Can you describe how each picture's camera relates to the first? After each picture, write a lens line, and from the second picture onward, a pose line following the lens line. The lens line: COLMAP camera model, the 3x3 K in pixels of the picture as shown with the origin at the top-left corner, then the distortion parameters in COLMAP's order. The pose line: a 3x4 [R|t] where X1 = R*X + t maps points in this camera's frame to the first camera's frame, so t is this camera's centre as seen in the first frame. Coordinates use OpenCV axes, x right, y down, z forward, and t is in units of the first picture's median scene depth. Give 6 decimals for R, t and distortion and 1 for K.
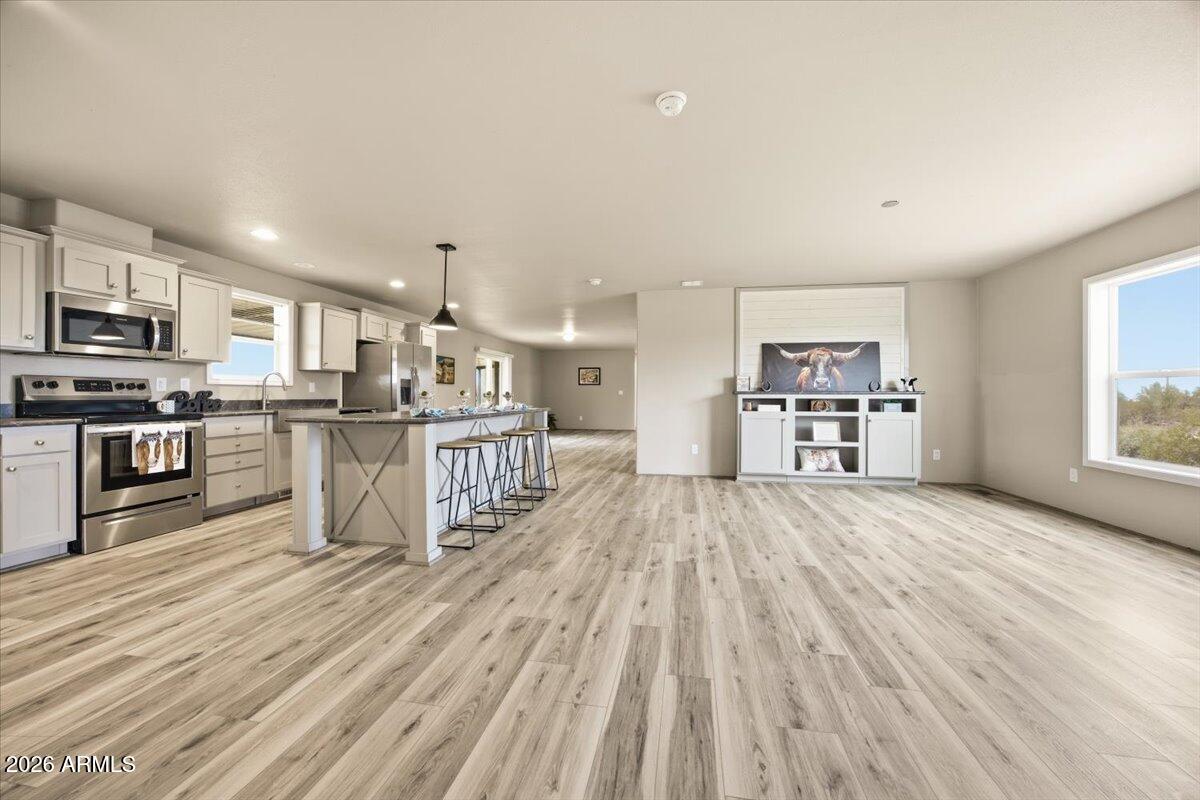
lens RADIAL K [[470.8, 0, 604.2], [0, 470.8, 394.4], [0, 0, 1]] dist [-0.013918, 0.002829]
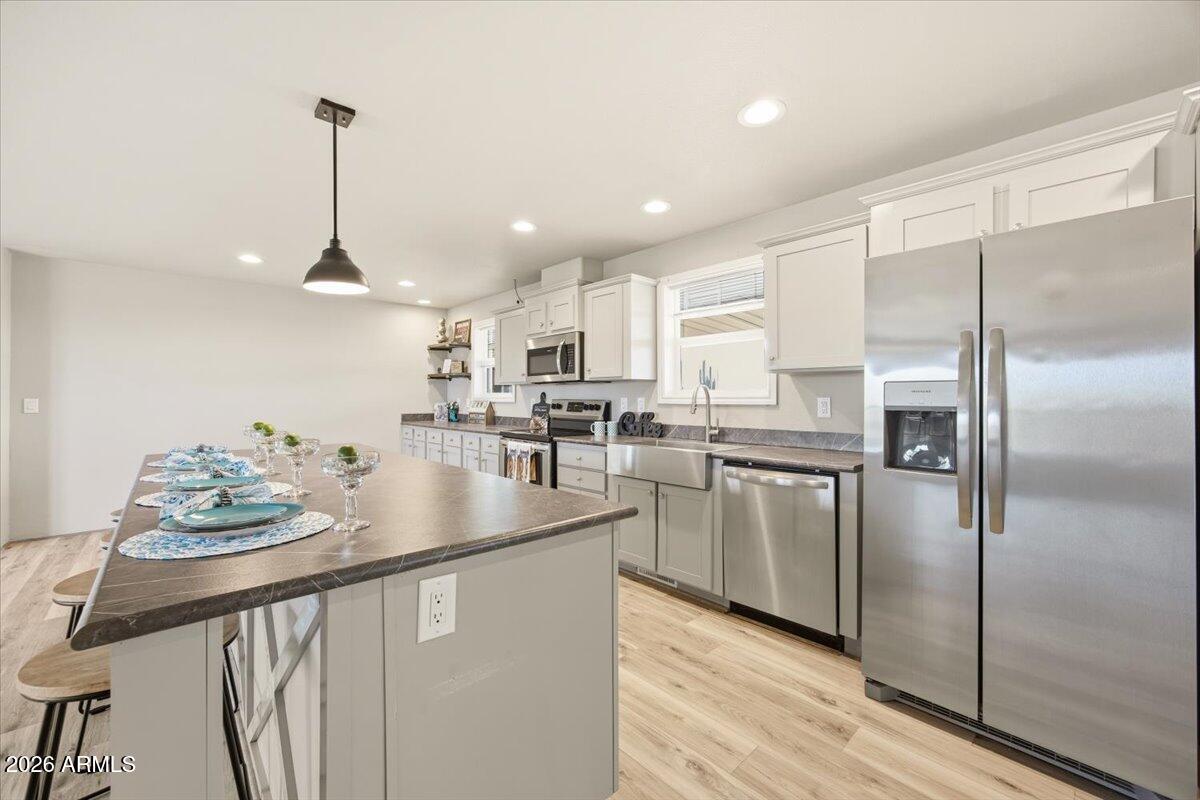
lens RADIAL K [[490.9, 0, 592.0], [0, 490.9, 393.0], [0, 0, 1]] dist [0.000548, 0.000100]
pose [[-0.613441, -0.008596, -0.789694, -0.075141], [0.000625, 0.999935, -0.011370, -0.024797], [0.789741, -0.007469, -0.613395, 1.124170]]
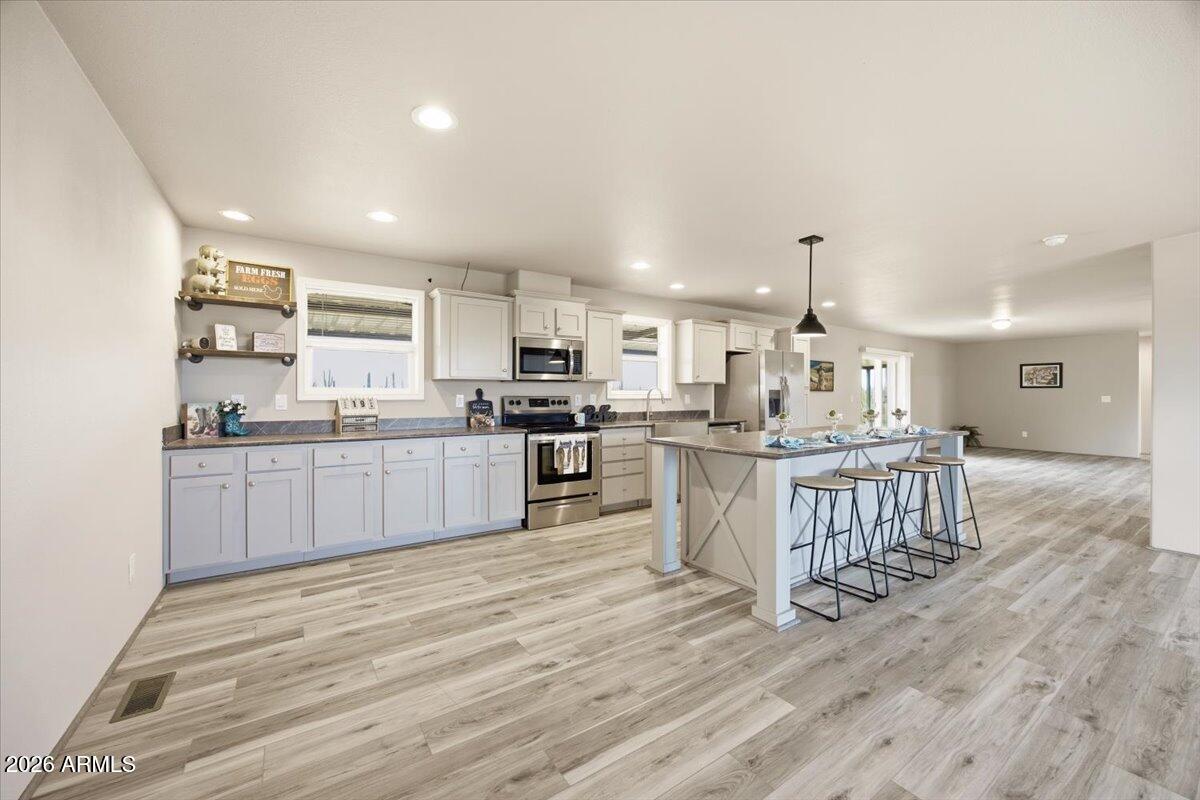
lens RADIAL K [[470.8, 0, 596.4], [0, 470.8, 392.7], [0, 0, 1]] dist [-0.013918, 0.002829]
pose [[0.703009, -0.002728, -0.711176, -0.007095], [0.000446, 0.999994, -0.003395, -0.026416], [0.711181, 0.002070, 0.703006, 0.099529]]
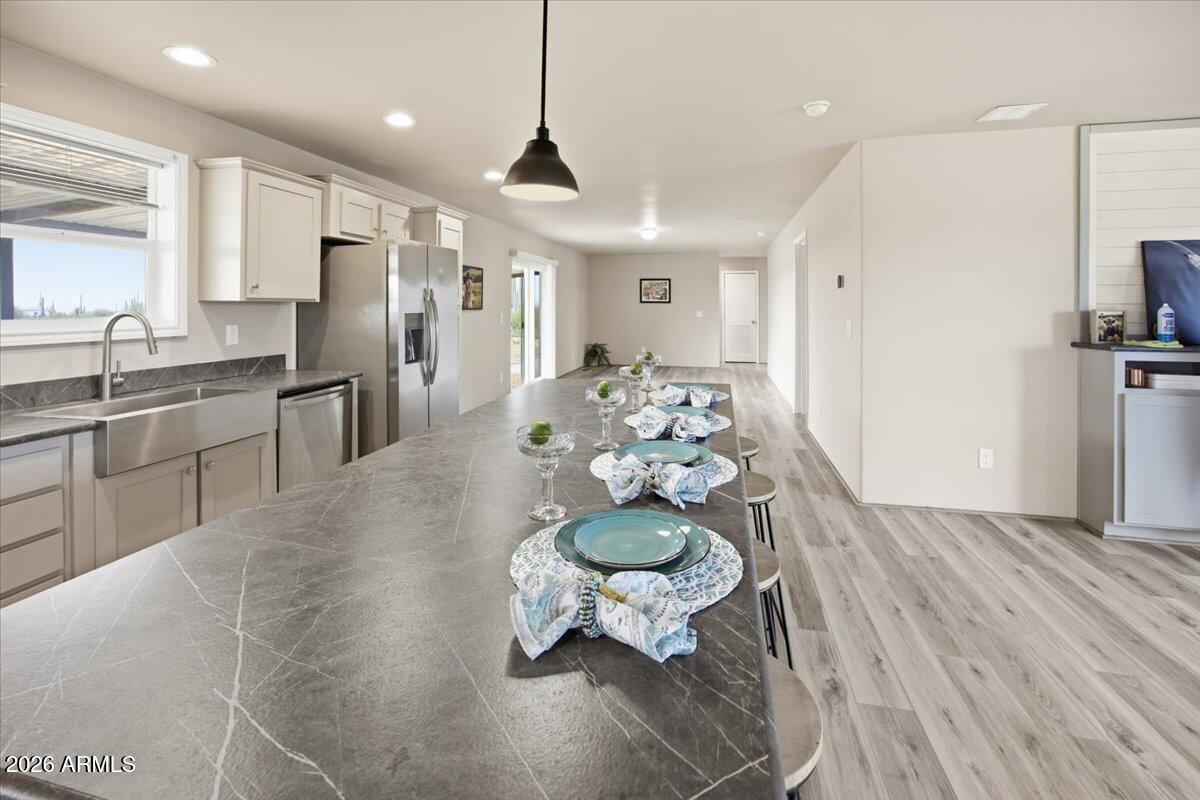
lens RADIAL K [[538.1, 0, 596.9], [0, 538.1, 307.9], [0, 0, 1]] dist [-0.032728, 0.000307]
pose [[0.999014, -0.000376, -0.044390, -0.213052], [0.000715, 0.999971, 0.007617, -0.046531], [0.044386, -0.007641, 0.998985, 0.456925]]
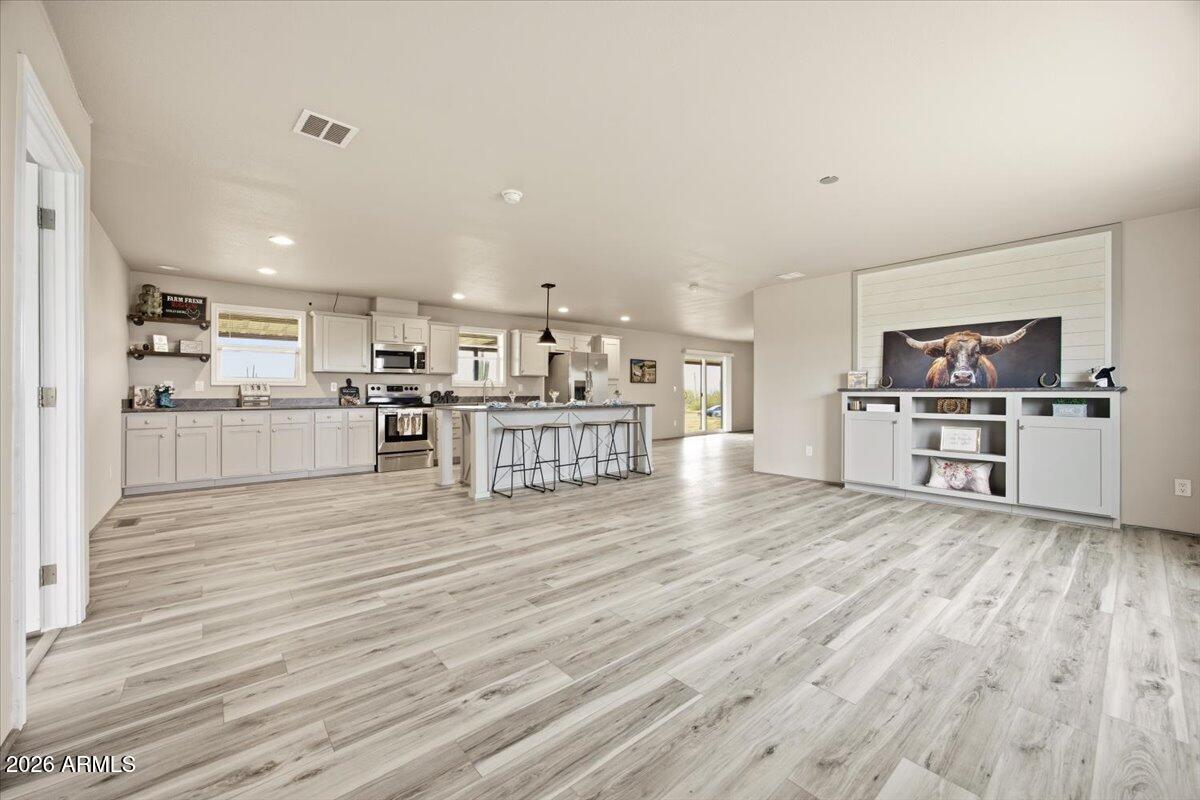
lens RADIAL K [[470.8, 0, 596.1], [0, 470.8, 390.9], [0, 0, 1]] dist [-0.013918, 0.002829]
pose [[0.774302, -0.003458, -0.632806, 0.482159], [0.002811, 0.999994, -0.002026, -0.001487], [0.632810, -0.000211, 0.774307, 0.014296]]
